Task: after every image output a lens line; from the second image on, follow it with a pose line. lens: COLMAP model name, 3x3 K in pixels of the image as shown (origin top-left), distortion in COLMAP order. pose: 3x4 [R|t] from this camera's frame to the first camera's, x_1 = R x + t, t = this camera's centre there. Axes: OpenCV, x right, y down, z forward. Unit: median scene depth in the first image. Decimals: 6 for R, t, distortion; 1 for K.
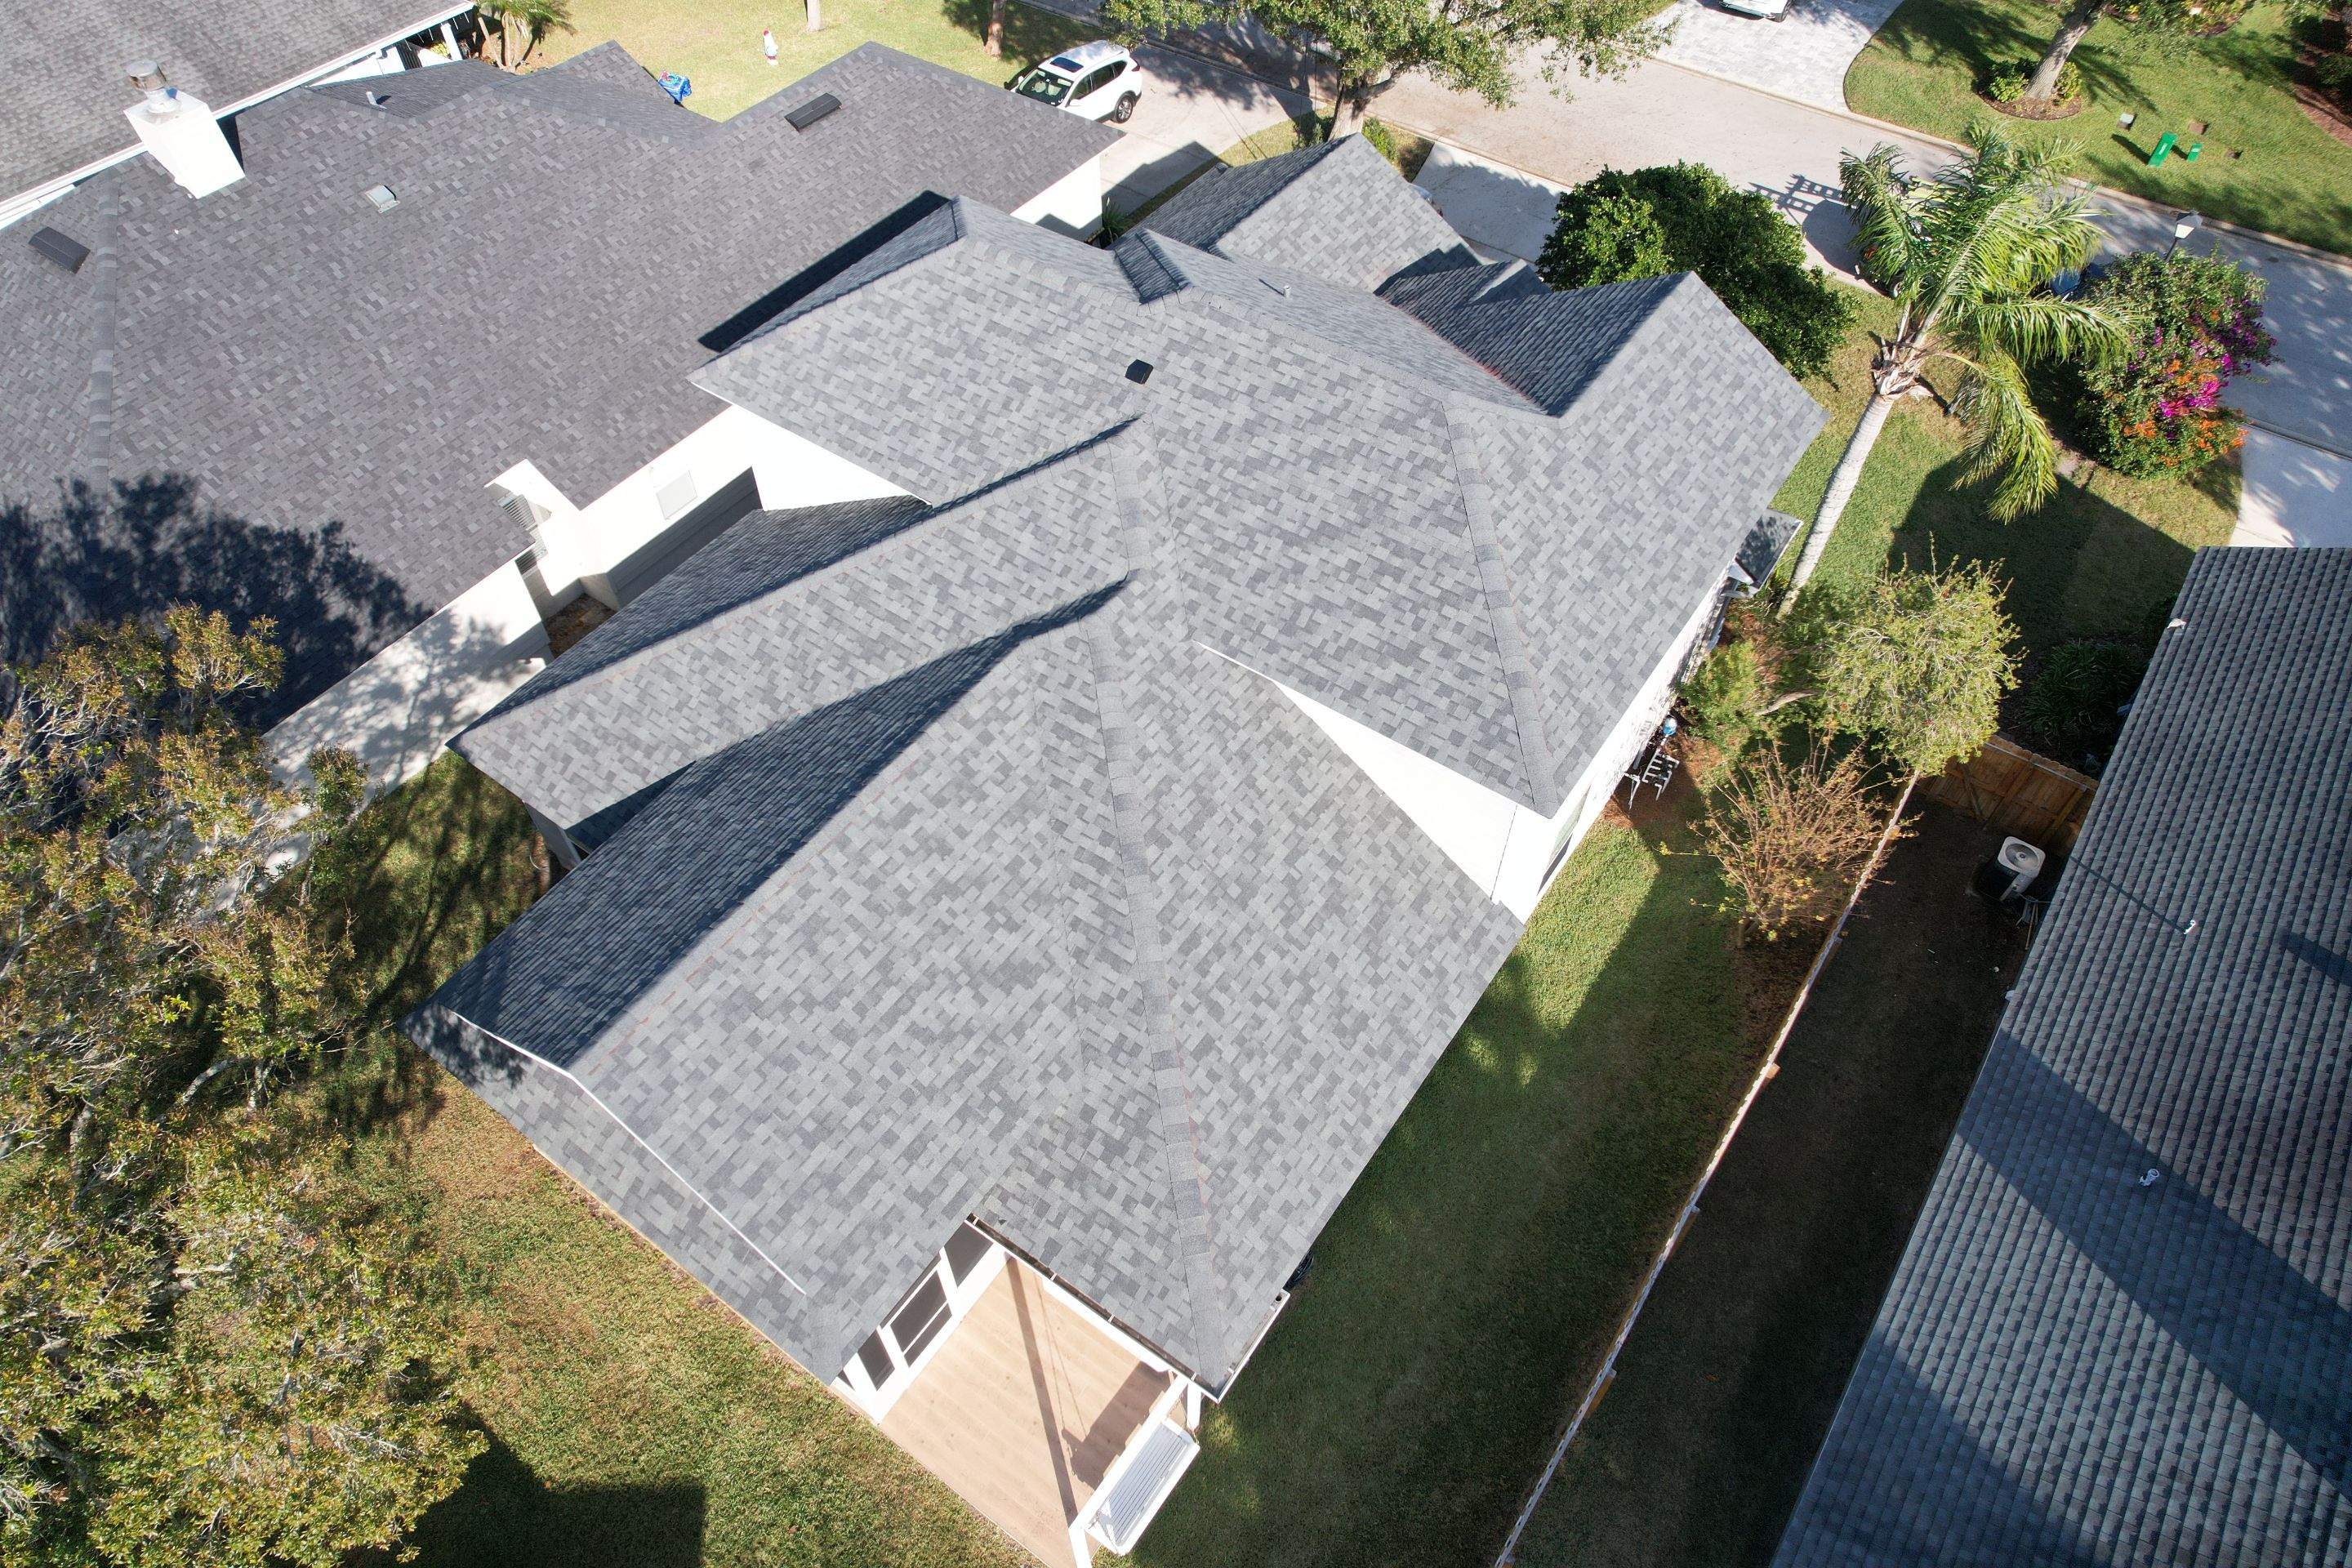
lens RADIAL K [[1510.2, 0, 1174.0], [0, 1510.2, 789.2], [0, 0, 1]] dist [-0.064438, 0.062290]
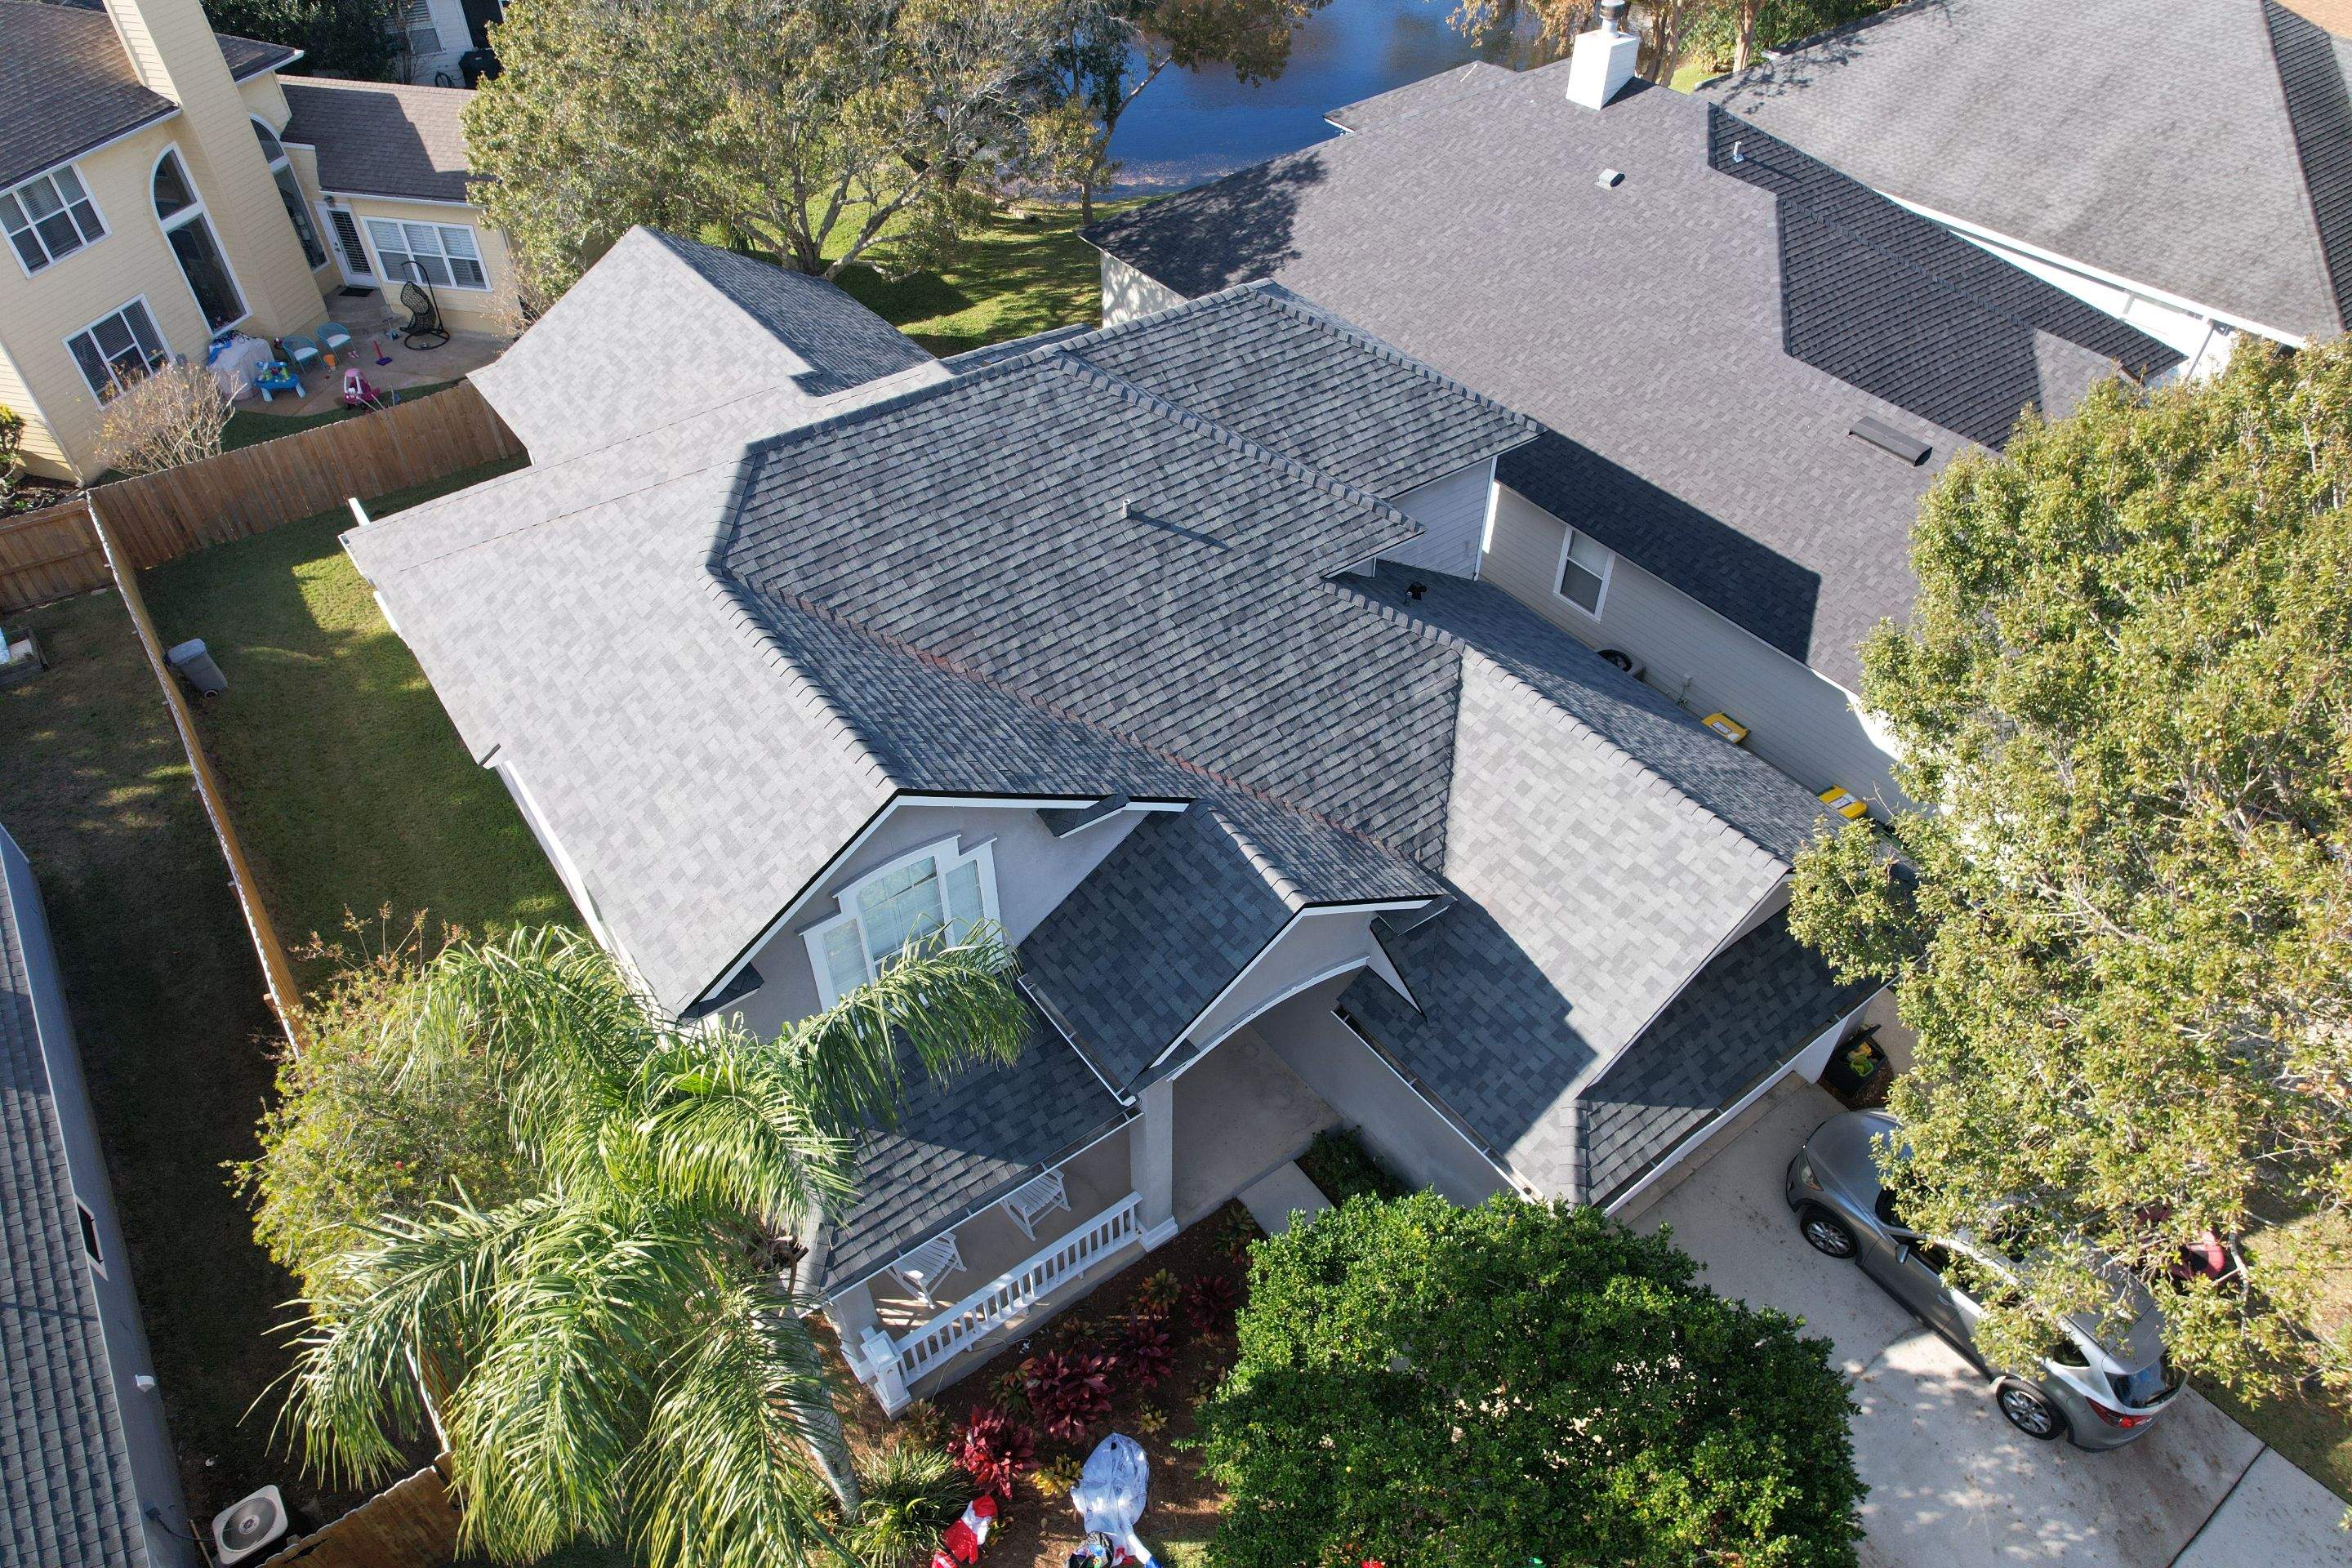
lens RADIAL K [[1510.2, 0, 1174.0], [0, 1510.2, 789.2], [0, 0, 1]] dist [-0.064438, 0.062290]
pose [[-0.309505, 0.642477, -0.701021, 0.706970], [-0.744168, 0.295287, 0.599182, -0.760286], [0.591963, 0.707127, 0.386718, 0.771455]]
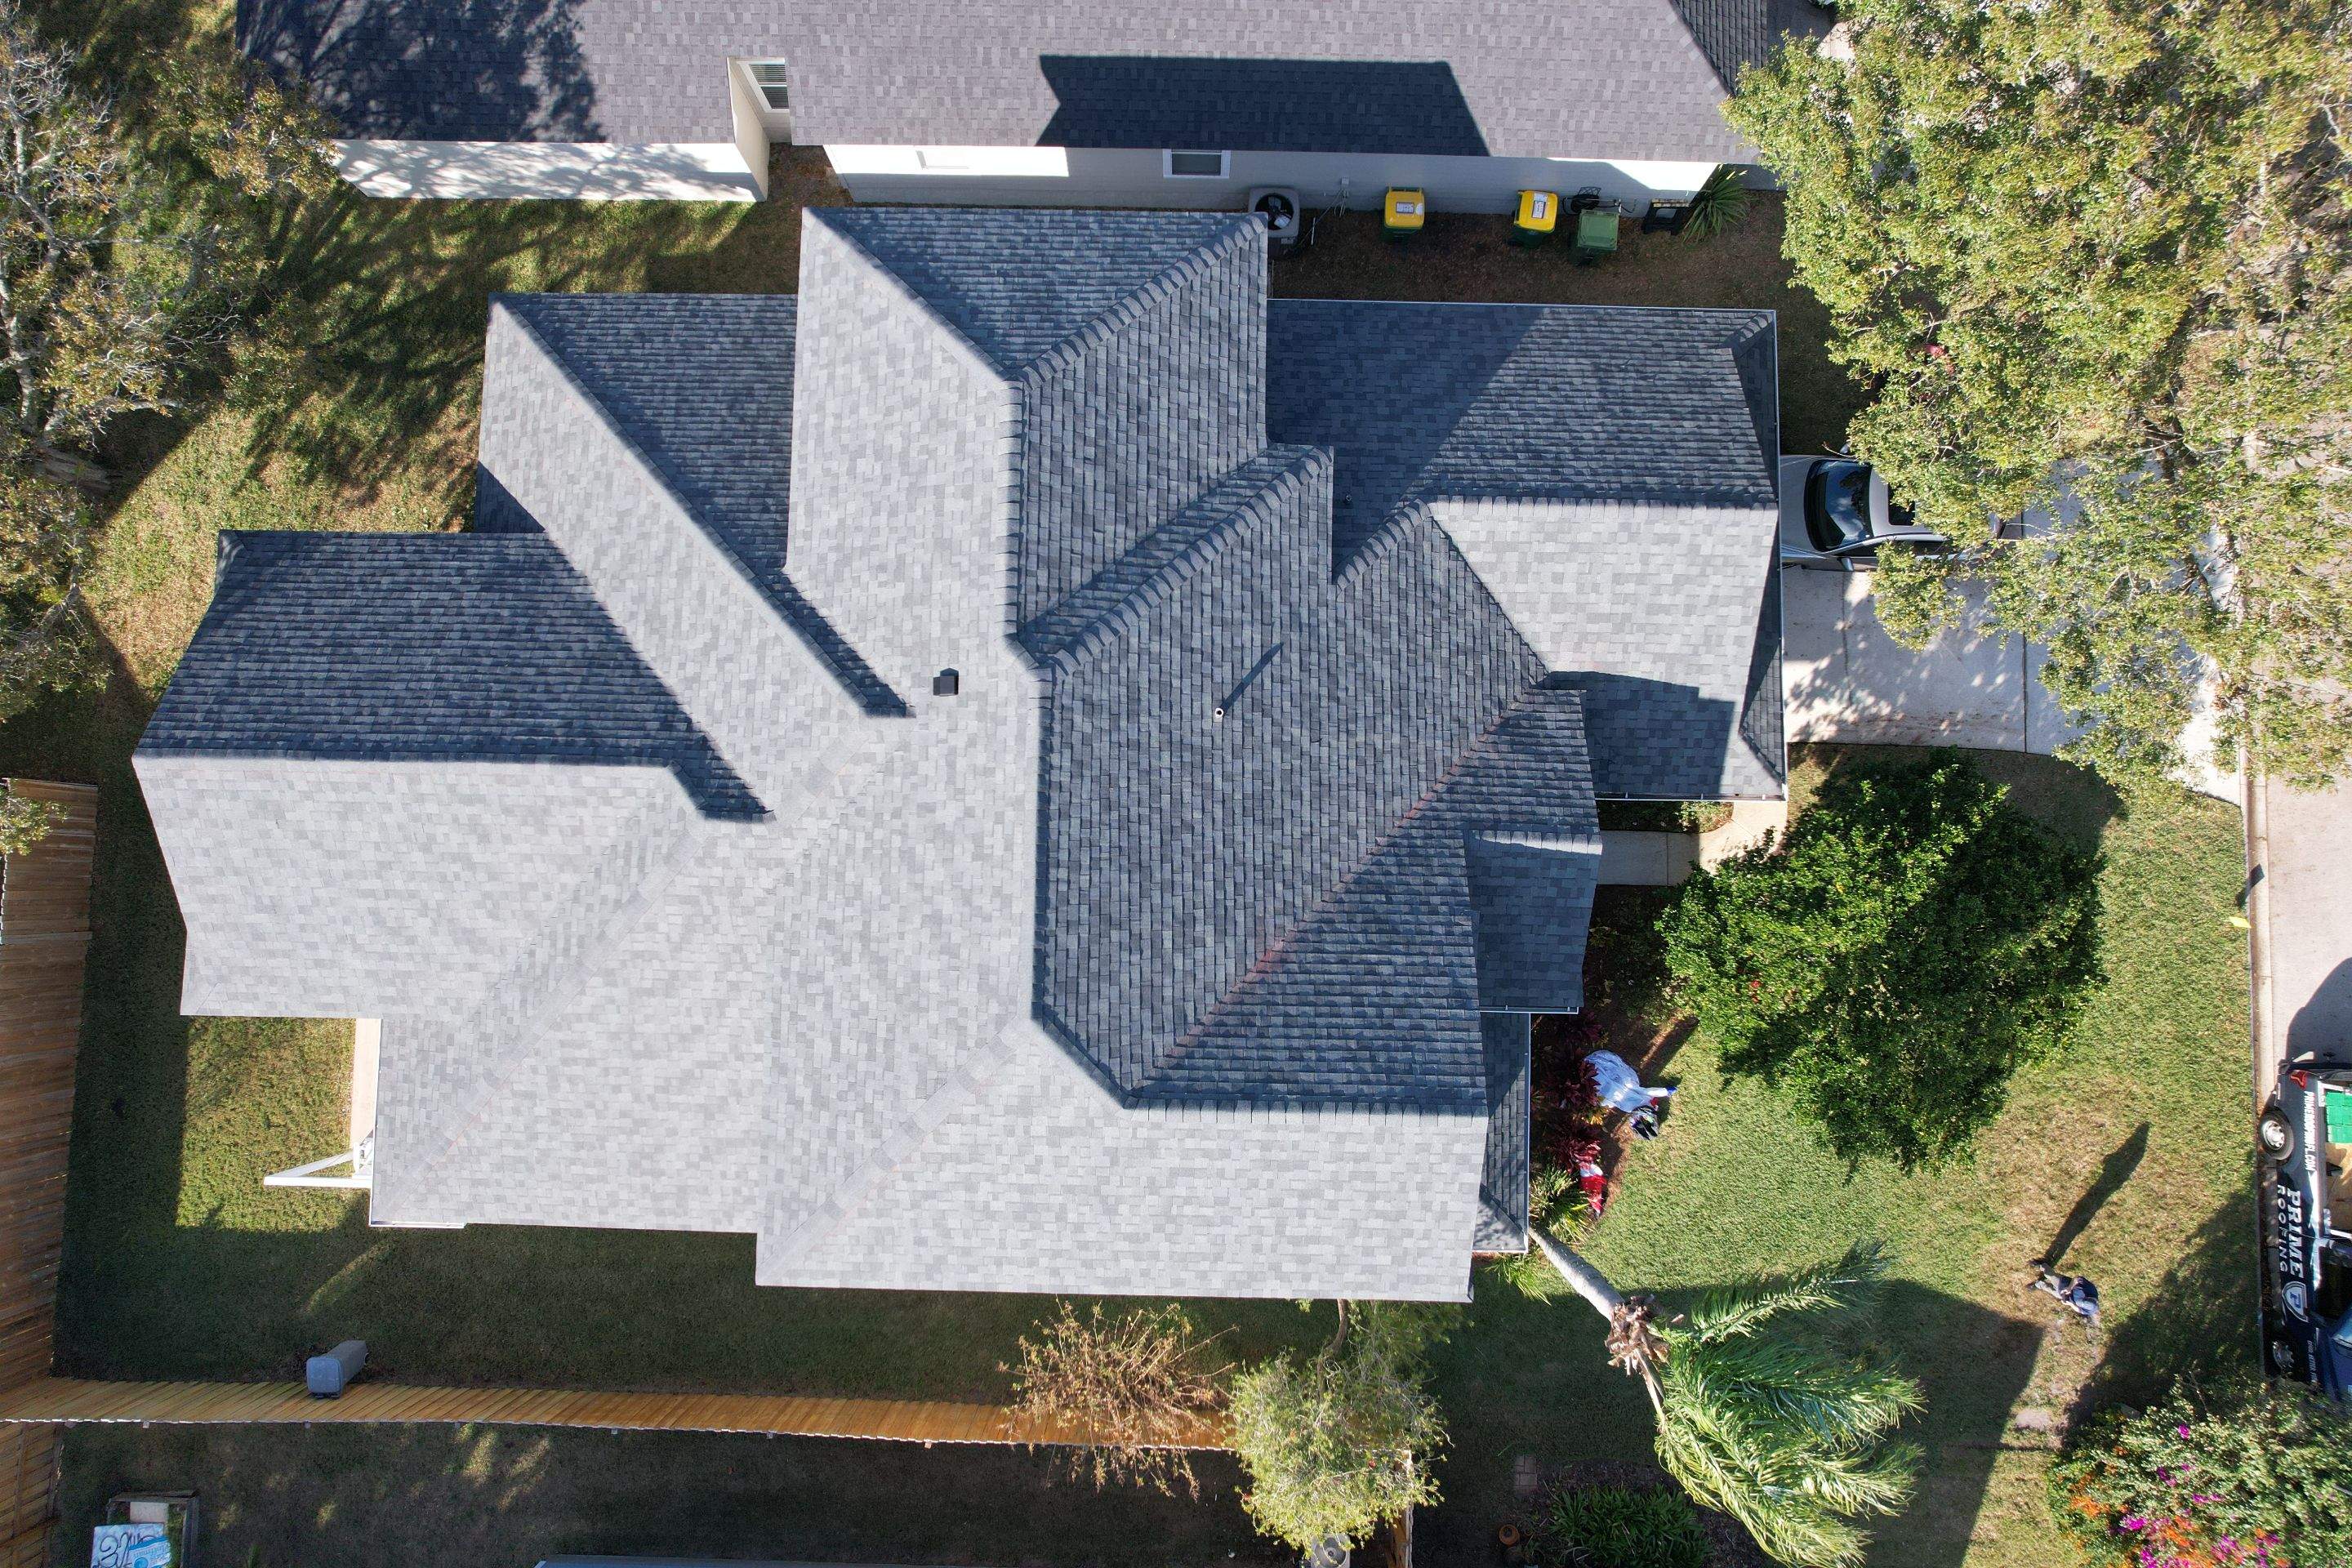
lens RADIAL K [[1510.2, 0, 1174.0], [0, 1510.2, 789.2], [0, 0, 1]] dist [-0.064438, 0.062290]
pose [[0.563706, 0.823335, -0.065994, 0.145797], [-0.640284, 0.486055, 0.594800, -0.764814], [0.521796, -0.293037, 0.801160, 0.279811]]
